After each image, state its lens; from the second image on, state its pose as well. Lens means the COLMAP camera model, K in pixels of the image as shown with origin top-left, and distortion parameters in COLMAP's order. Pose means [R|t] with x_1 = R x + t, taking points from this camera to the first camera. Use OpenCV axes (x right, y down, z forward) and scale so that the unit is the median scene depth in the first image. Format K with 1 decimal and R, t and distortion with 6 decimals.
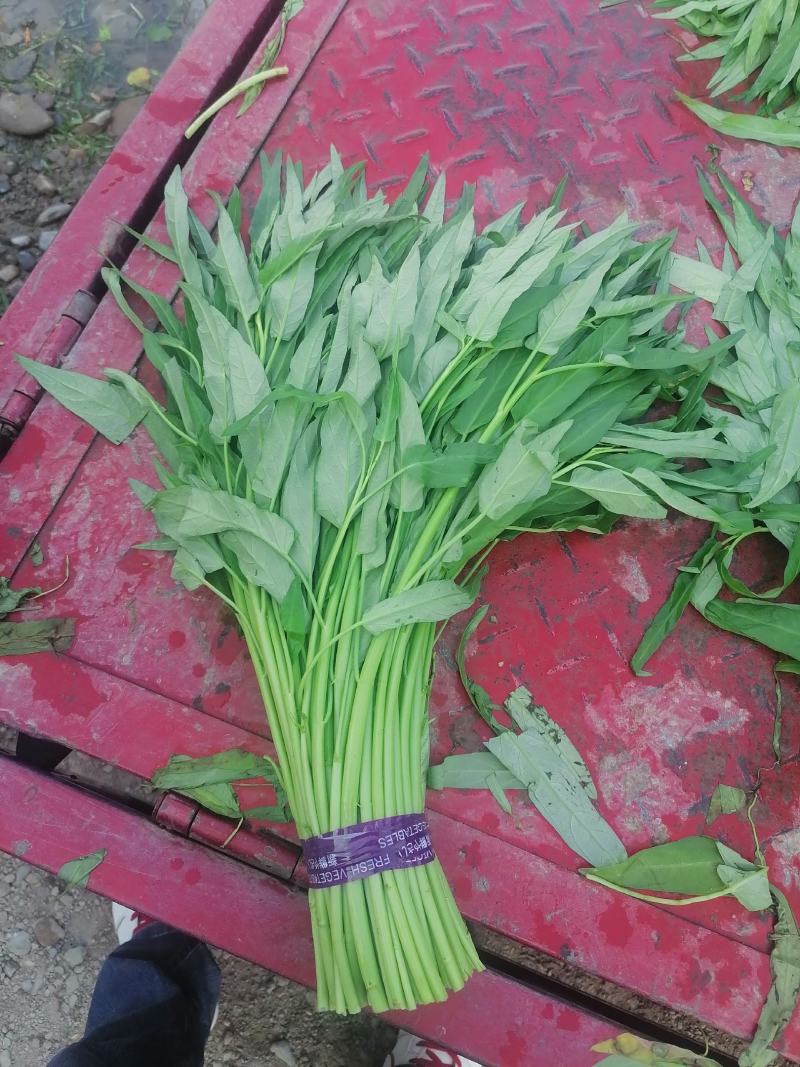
lens RADIAL K [[799.0, 0, 401.1], [0, 799.0, 541.0], [0, 0, 1]] dist [0.071841, -0.092843]
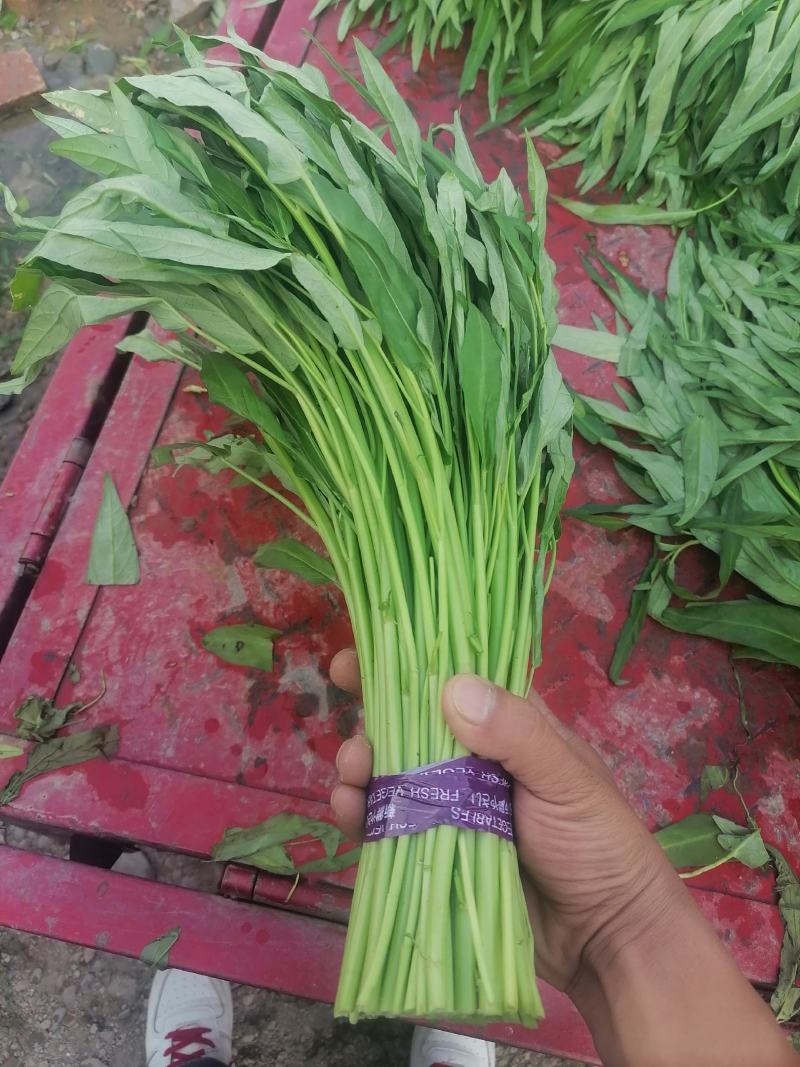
lens RADIAL K [[799.0, 0, 401.1], [0, 799.0, 541.0], [0, 0, 1]] dist [0.071841, -0.092843]
pose [[0.983812, -0.168119, 0.062048, -0.045020], [0.173656, 0.979870, -0.098480, 0.025960], [-0.044243, 0.107661, 0.993203, -0.145884]]
